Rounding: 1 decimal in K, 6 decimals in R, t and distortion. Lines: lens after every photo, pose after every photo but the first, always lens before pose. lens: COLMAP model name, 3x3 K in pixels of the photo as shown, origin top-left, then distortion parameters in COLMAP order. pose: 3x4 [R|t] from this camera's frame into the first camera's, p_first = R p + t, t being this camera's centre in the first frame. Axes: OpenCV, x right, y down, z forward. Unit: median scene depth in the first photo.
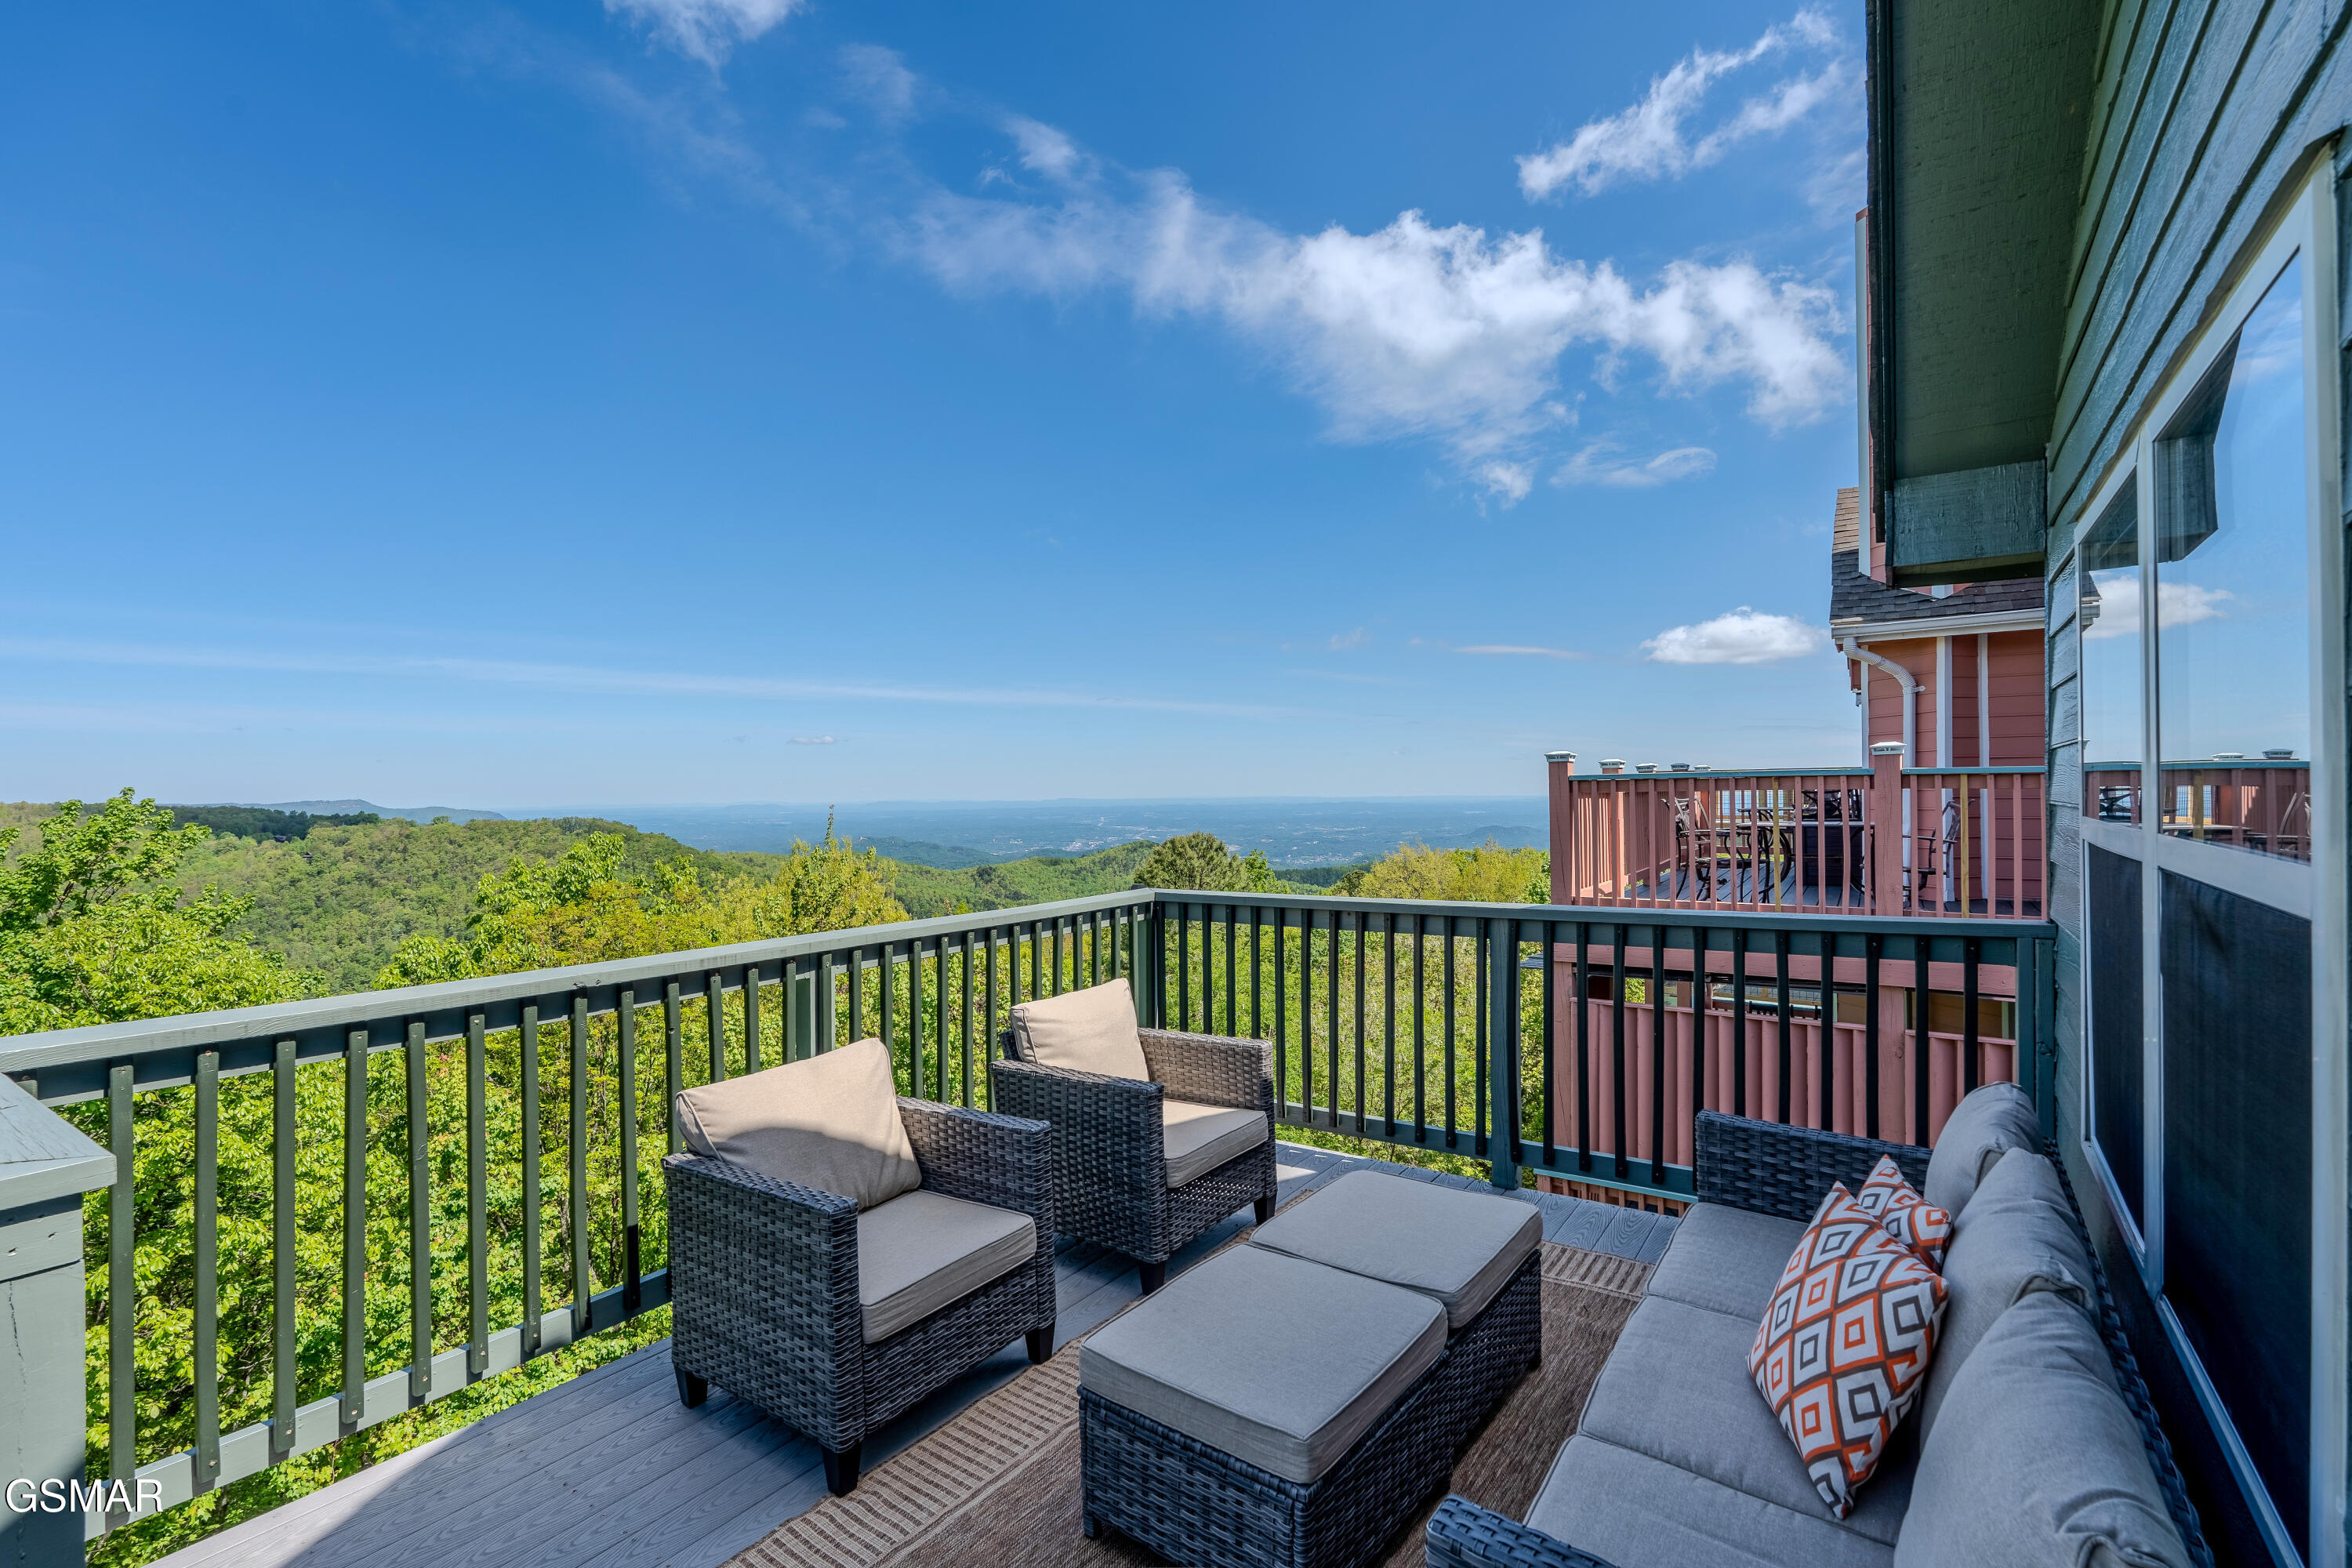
lens RADIAL K [[1033.2, 0, 1191.1], [0, 1033.2, 787.4], [0, 0, 1]] dist [0.000956, 0.000026]
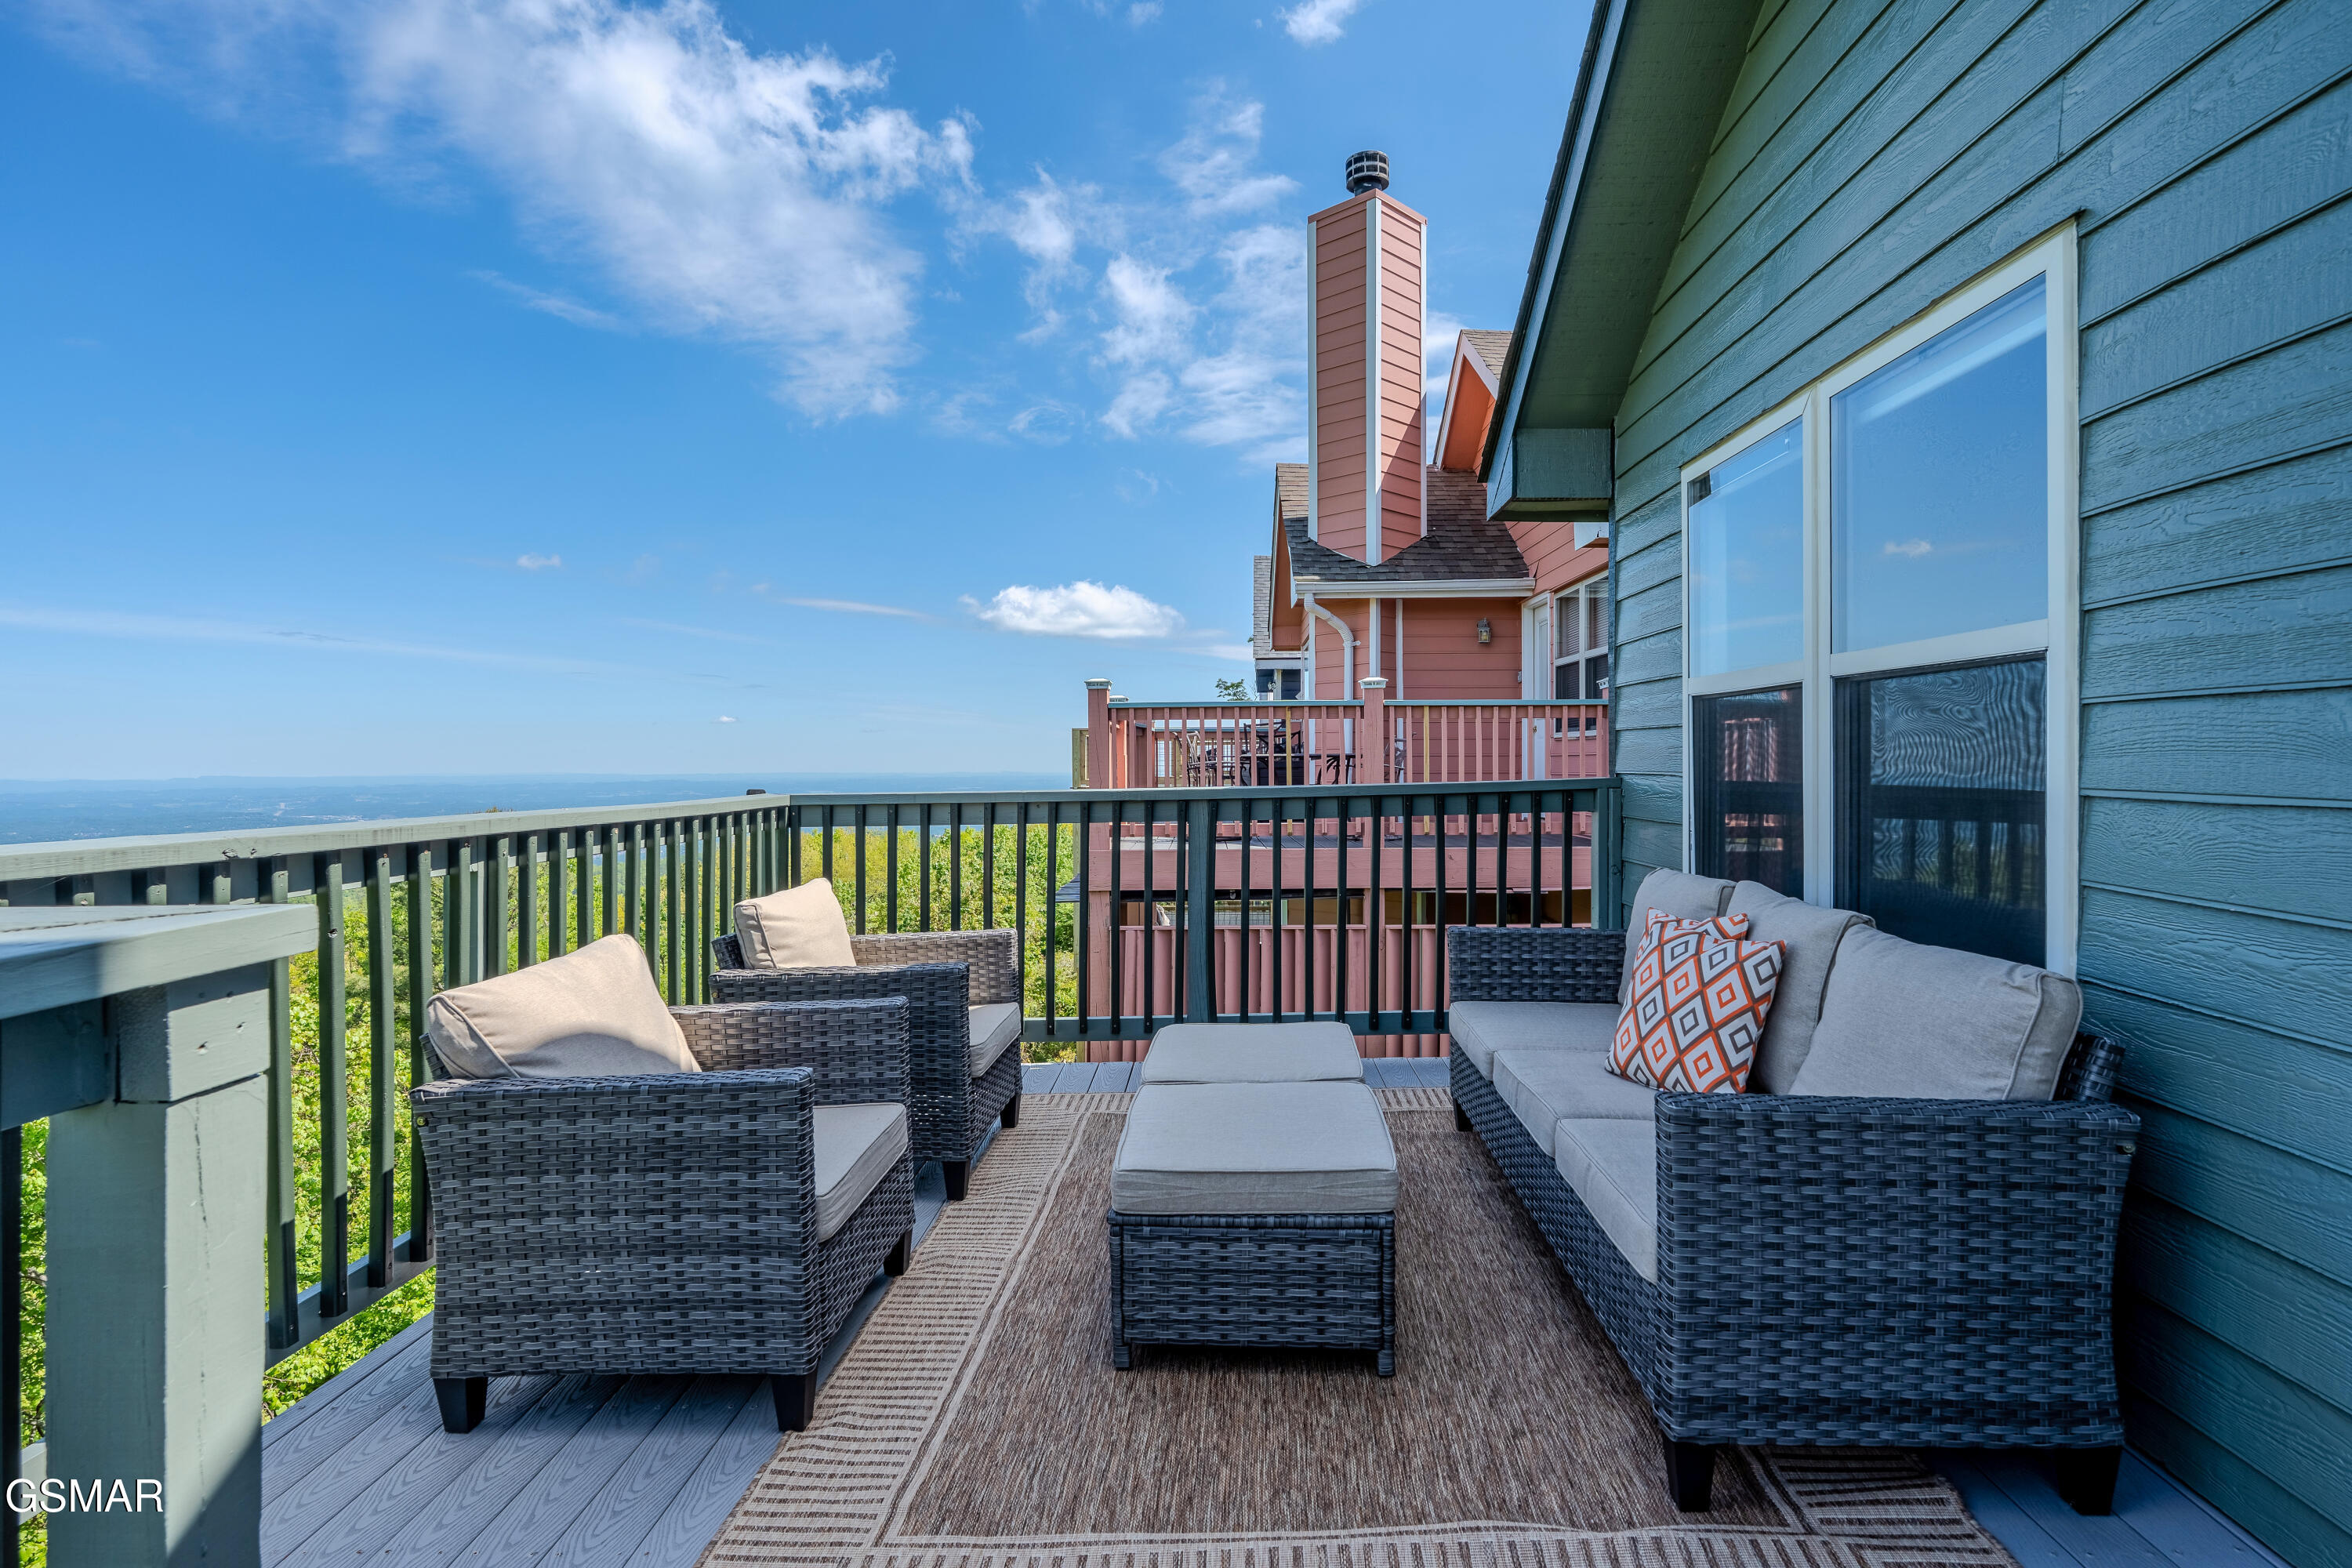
lens RADIAL K [[1172.8, 0, 1195.0], [0, 1172.8, 771.3], [0, 0, 1]] dist [-0.004668, -0.000766]
pose [[0.832367, 0.004160, 0.554209, -0.404931], [-0.007624, 0.999963, 0.003944, 0.107622], [-0.554173, -0.007508, 0.832368, 0.038749]]
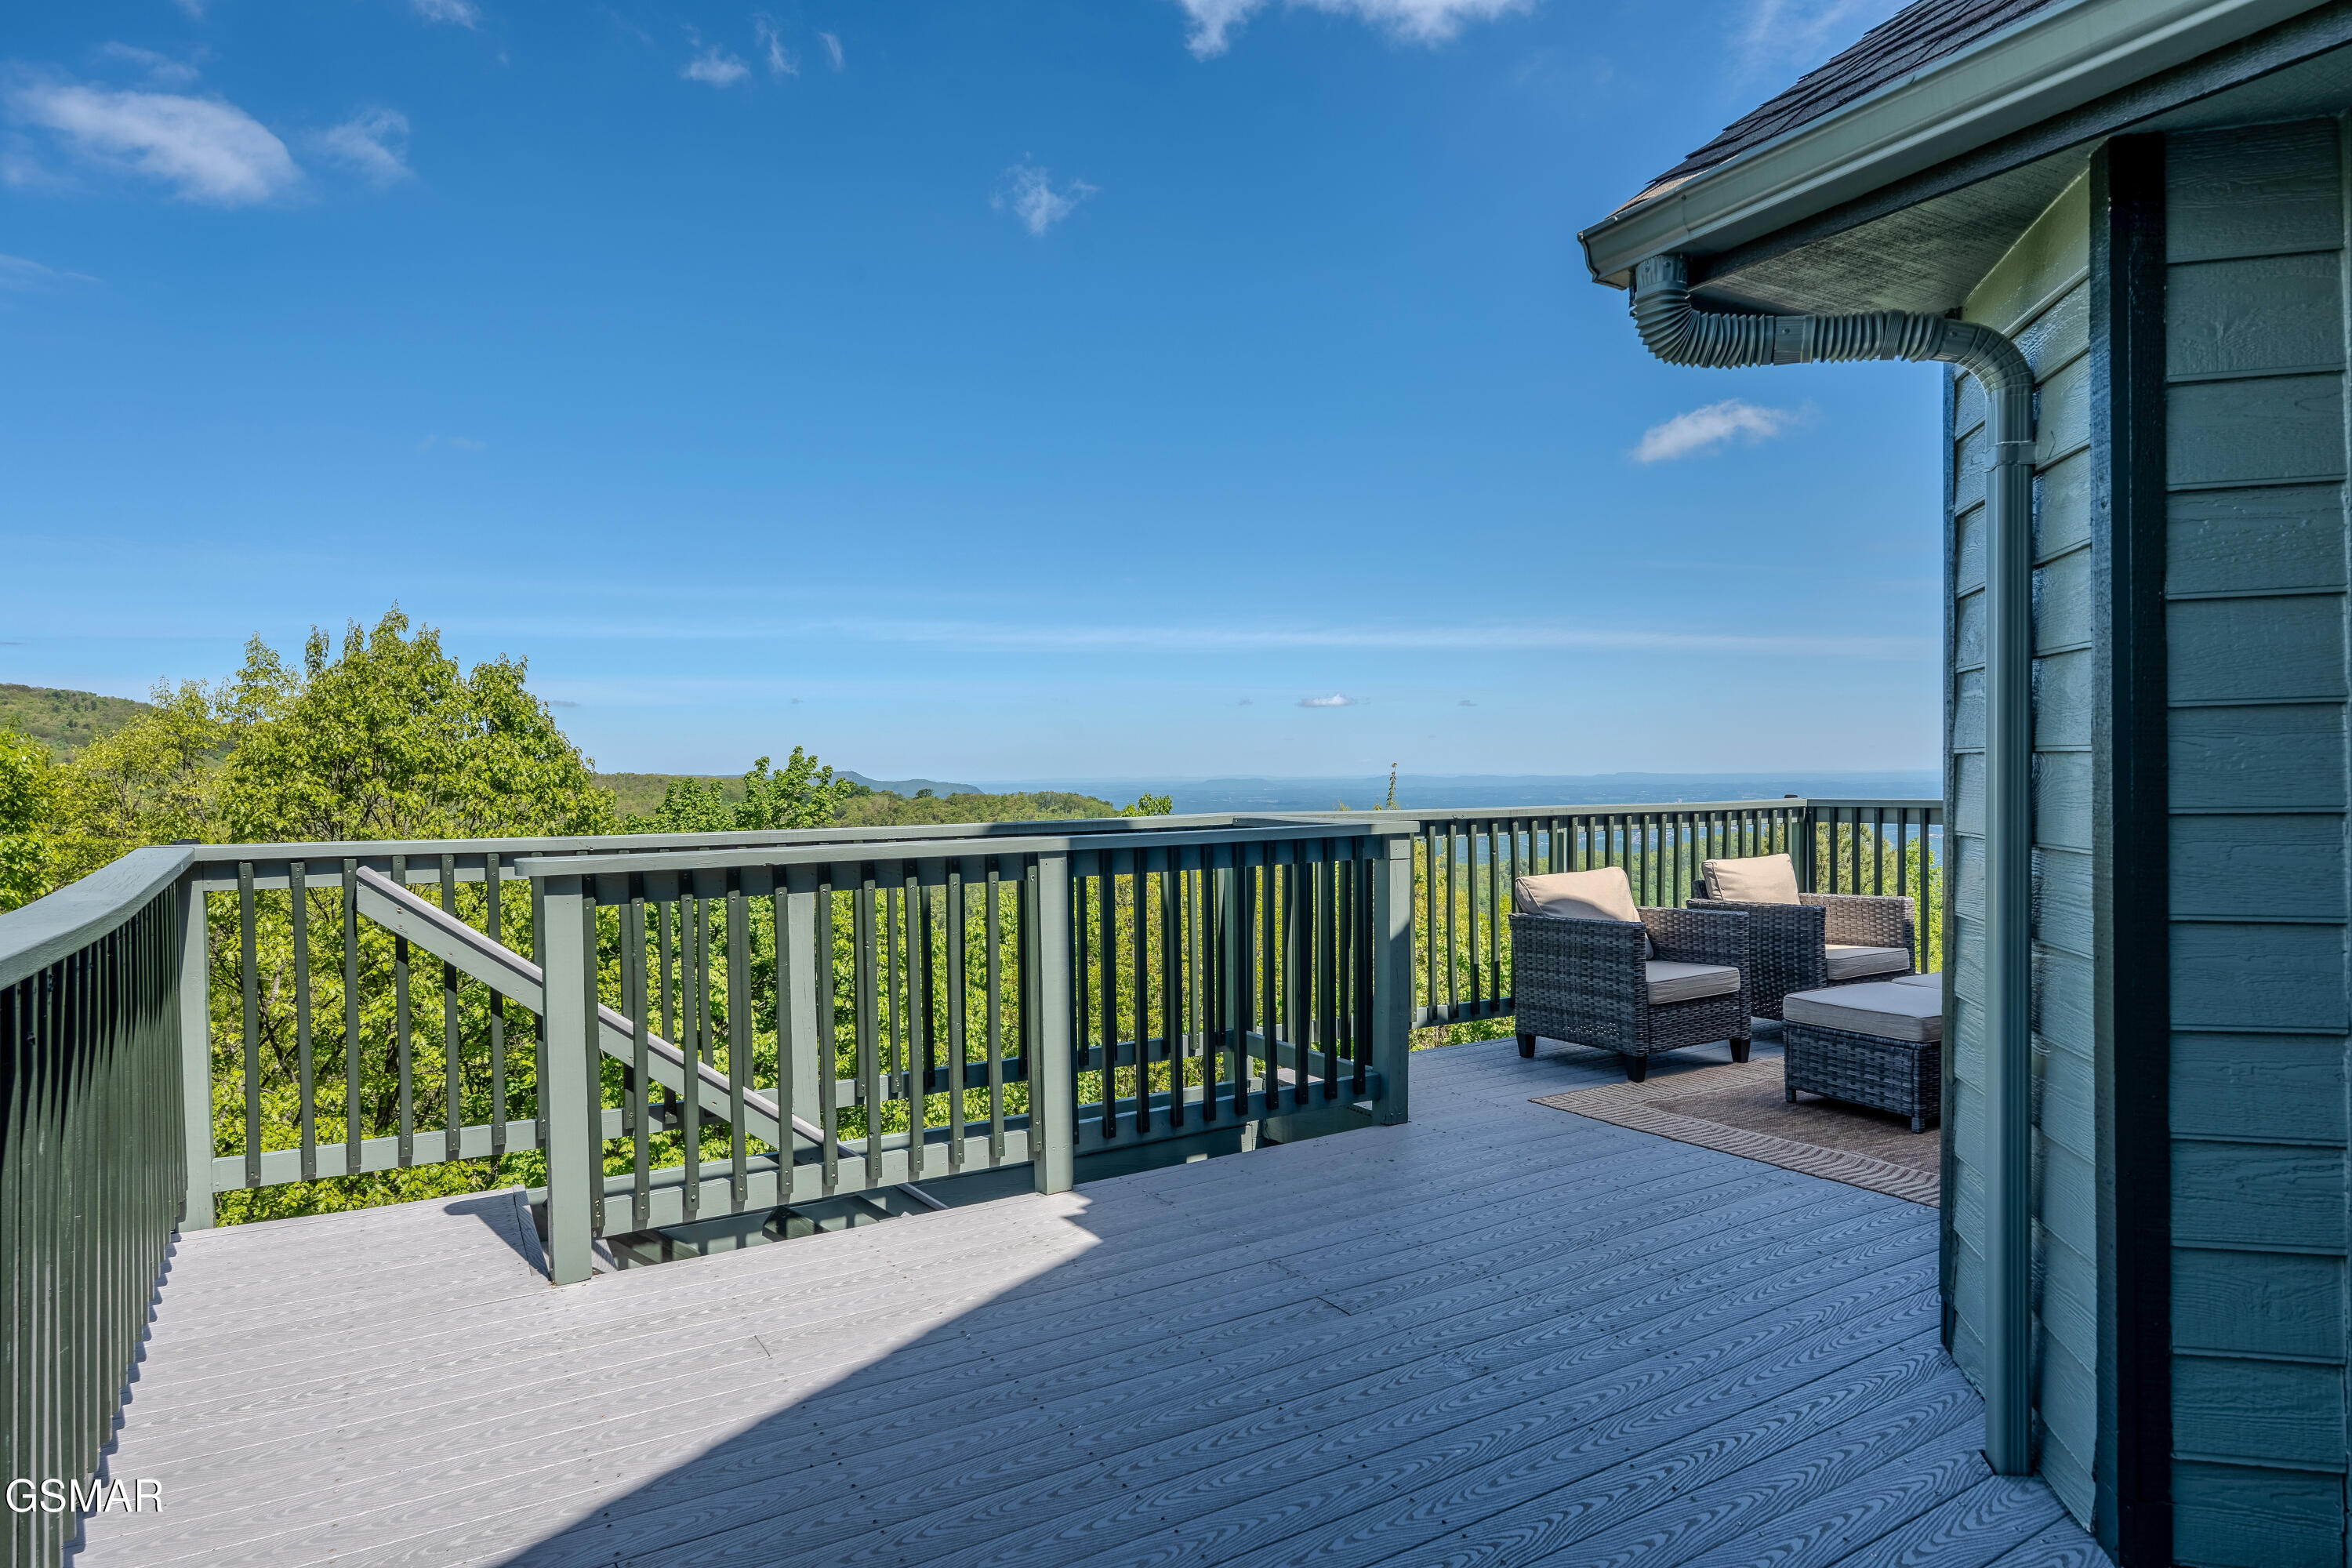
lens RADIAL K [[1325.1, 0, 1176.0], [0, 1325.1, 769.4], [0, 0, 1]] dist [-0.000072, -0.000096]
pose [[0.901110, 0.005461, -0.433557, -0.039924], [-0.001460, 0.999953, 0.009561, 0.074591], [0.433589, -0.007983, 0.901075, -0.996333]]
